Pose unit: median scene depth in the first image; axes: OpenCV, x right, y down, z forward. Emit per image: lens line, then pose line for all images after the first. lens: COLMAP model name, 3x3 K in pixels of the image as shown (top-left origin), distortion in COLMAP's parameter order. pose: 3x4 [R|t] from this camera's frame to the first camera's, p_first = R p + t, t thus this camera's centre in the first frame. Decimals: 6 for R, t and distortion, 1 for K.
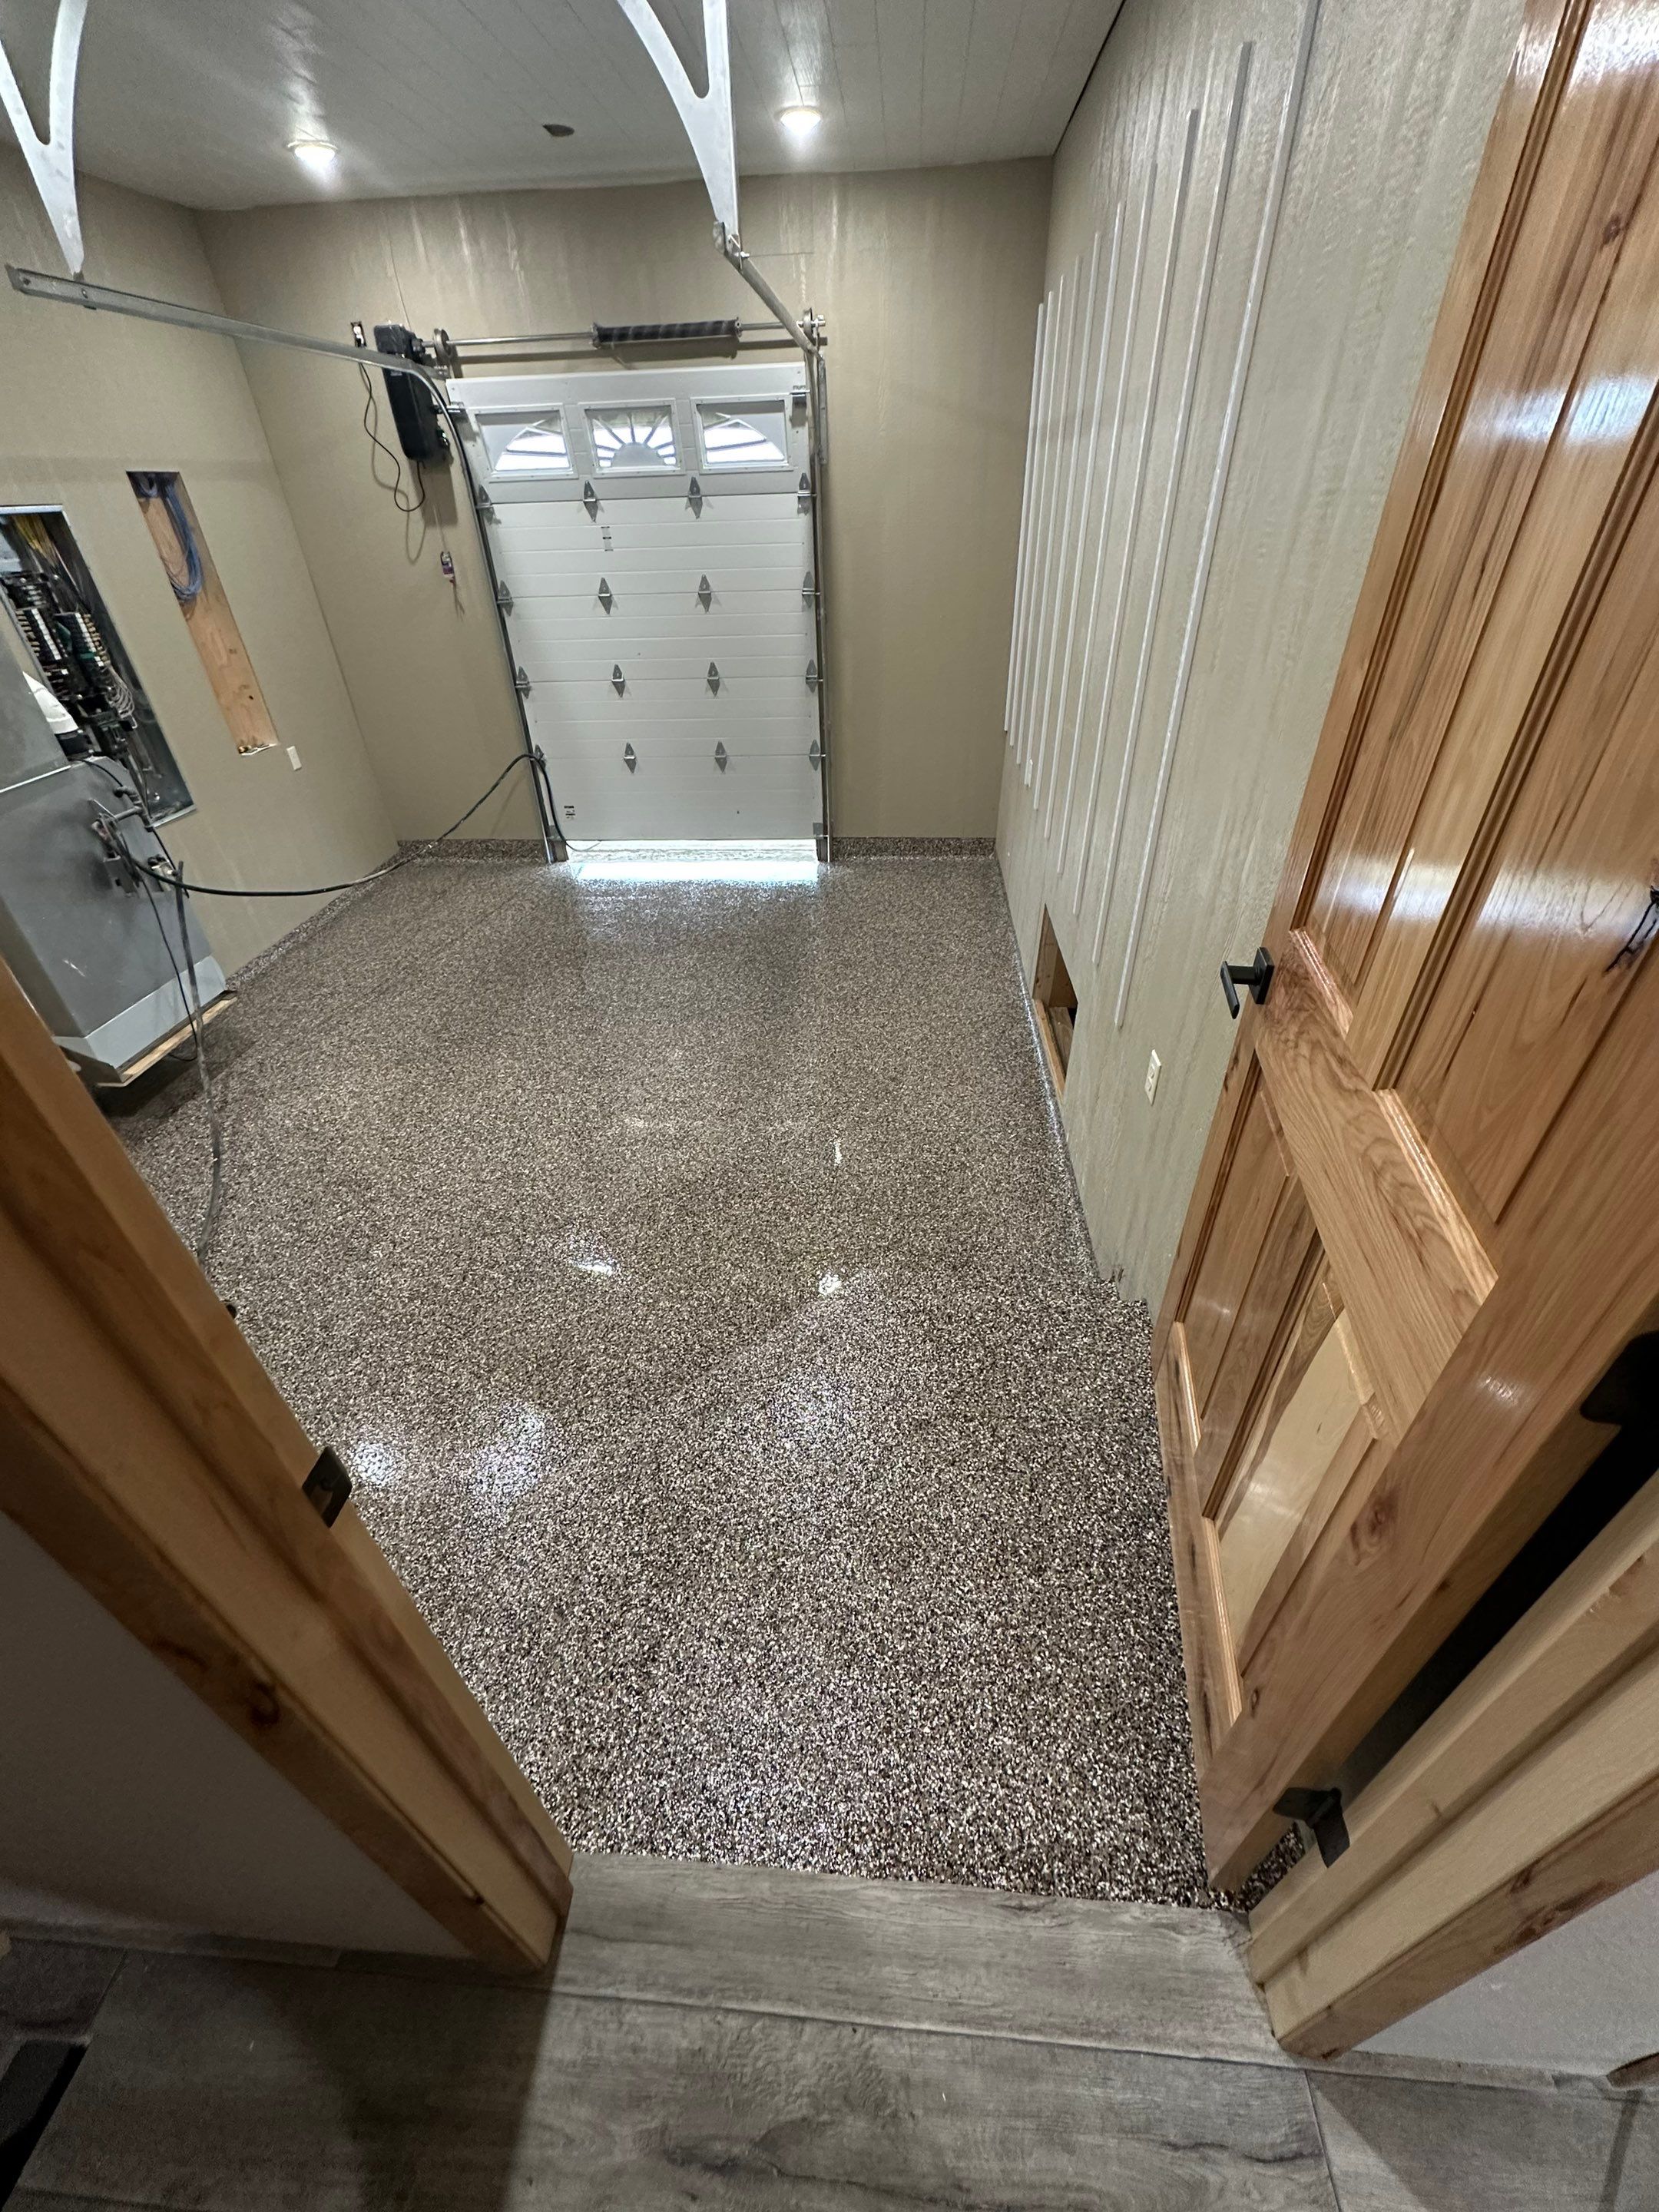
lens RADIAL K [[875.5, 0, 828.0], [0, 875.5, 1104.1], [0, 0, 1]] dist [0.000966, 0.000222]
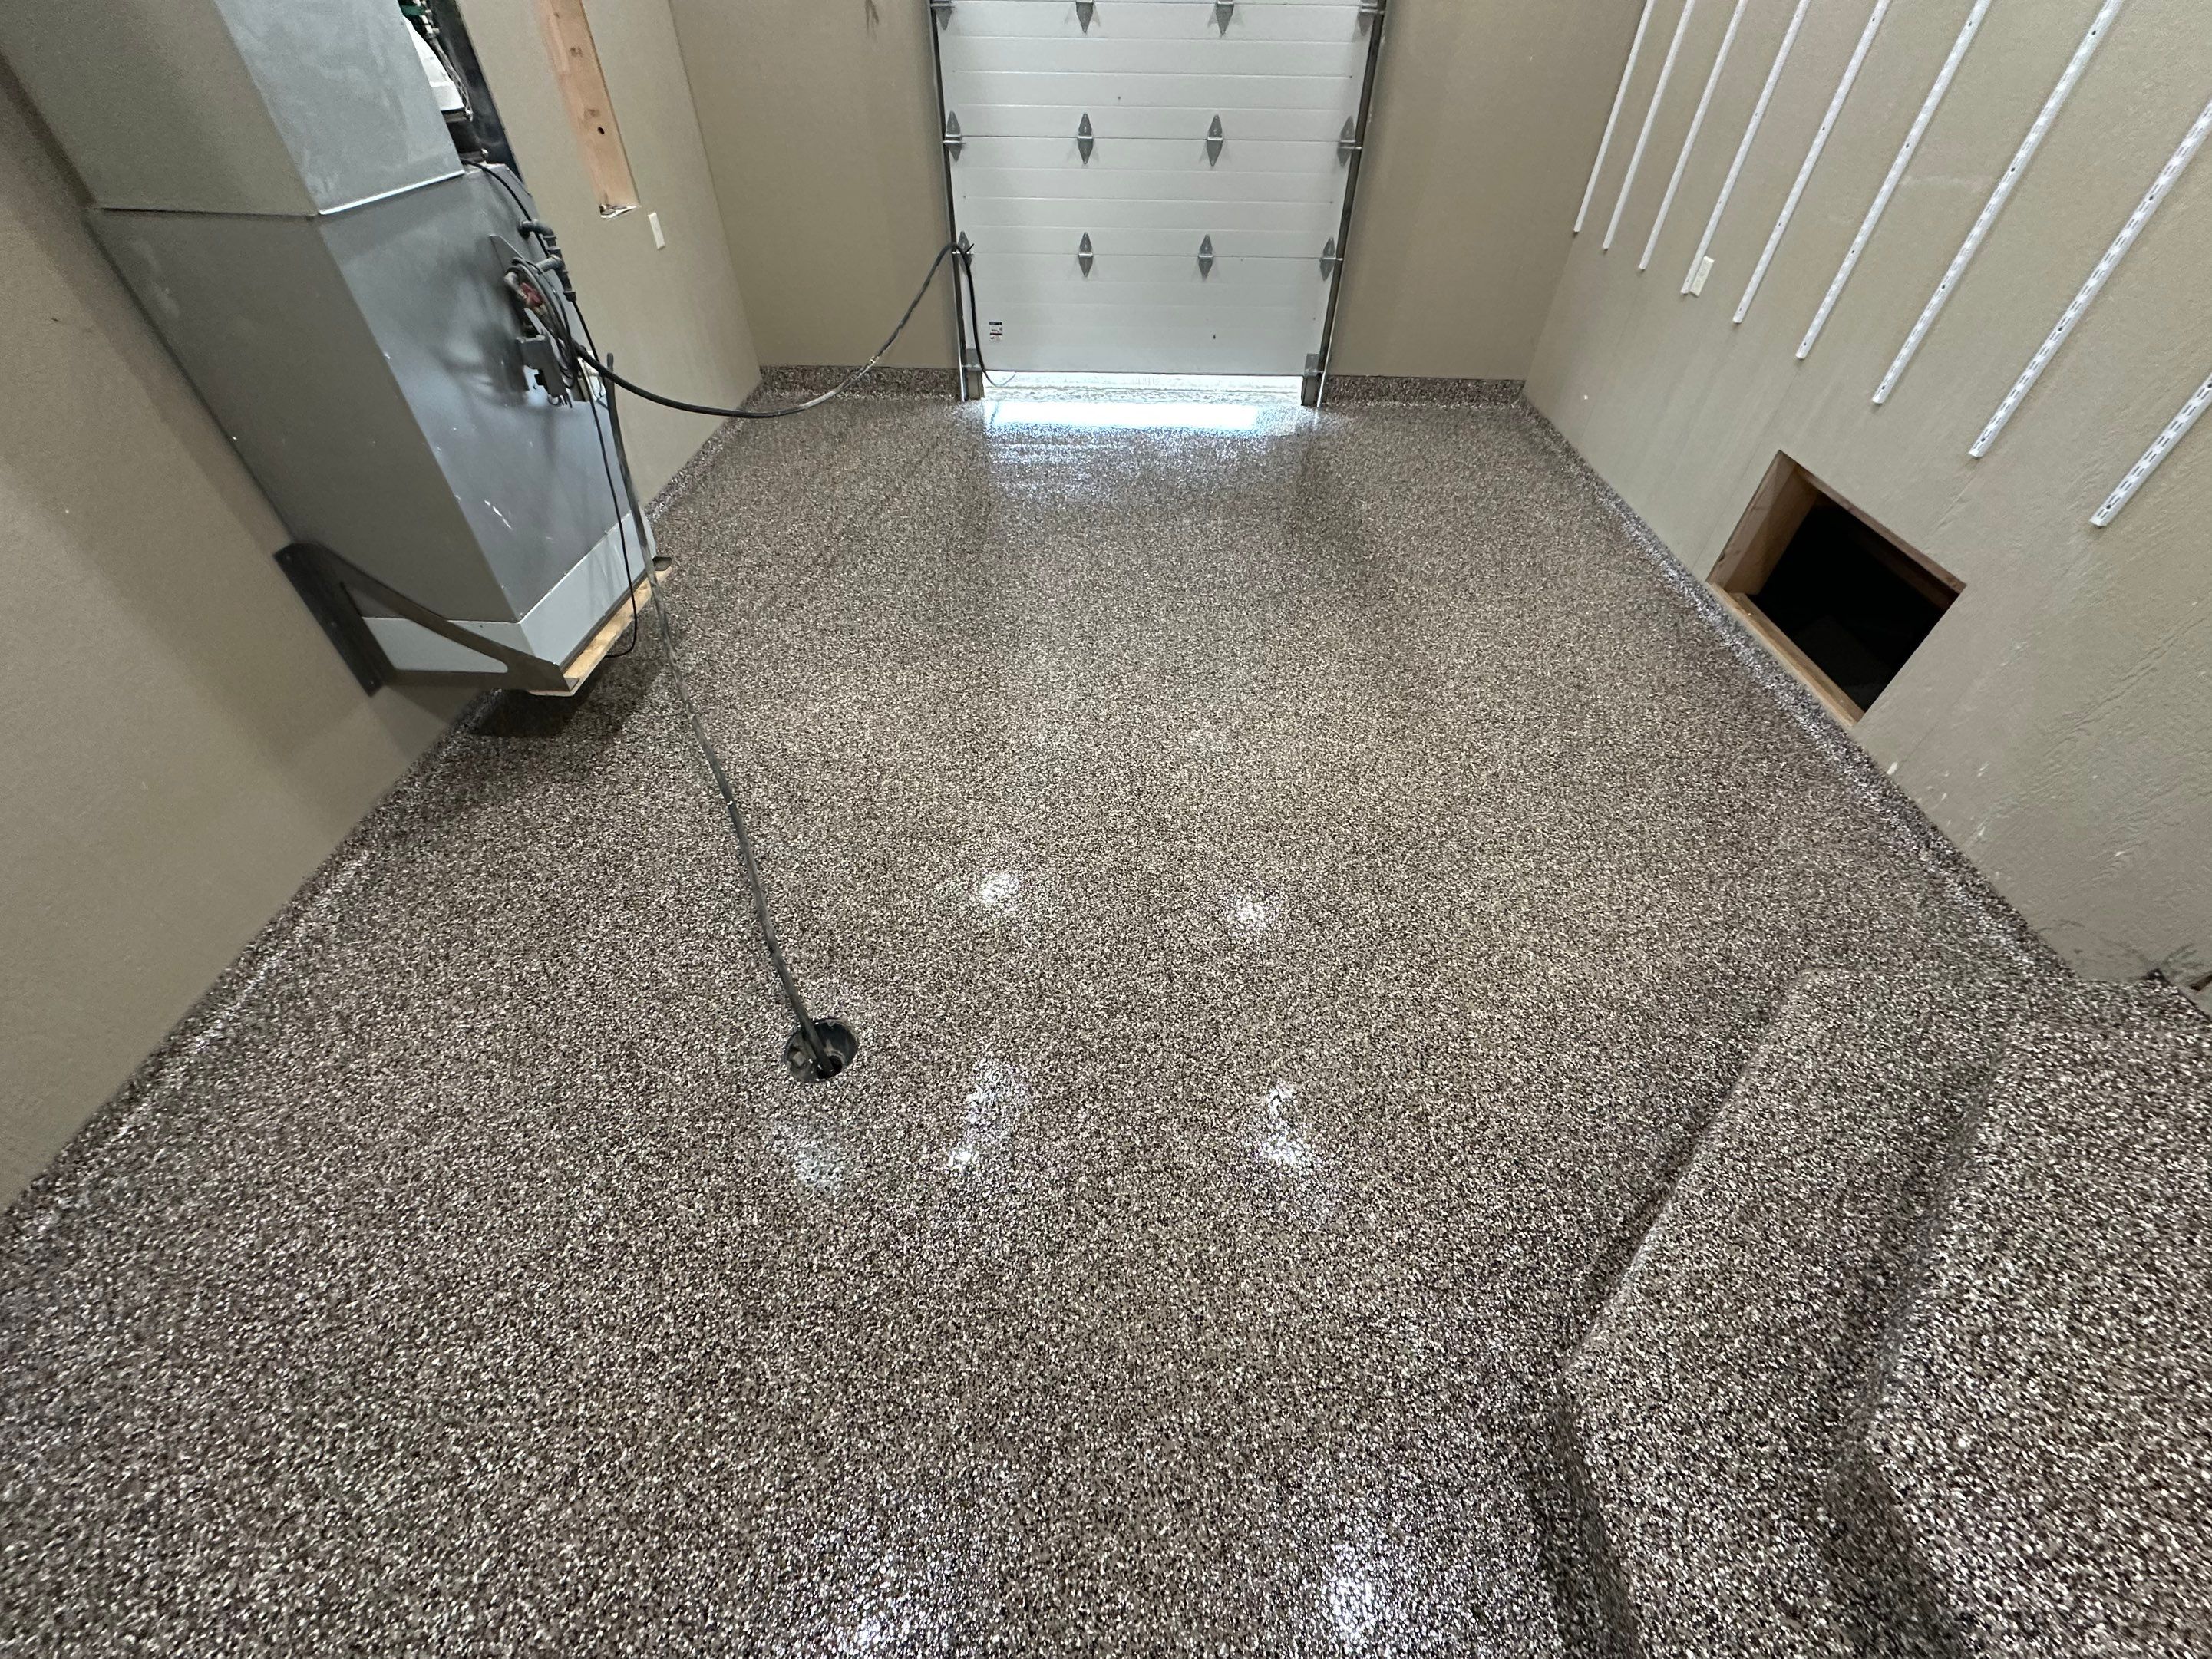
lens RADIAL K [[875.4, 0, 1097.8], [0, 875.4, 824.4], [0, 0, 1]] dist [0.000966, 0.000222]
pose [[0.997727, -0.007120, 0.067007, -0.314662], [-0.002546, 0.989707, 0.143086, -0.013993], [-0.067336, -0.142931, 0.987439, 0.200199]]
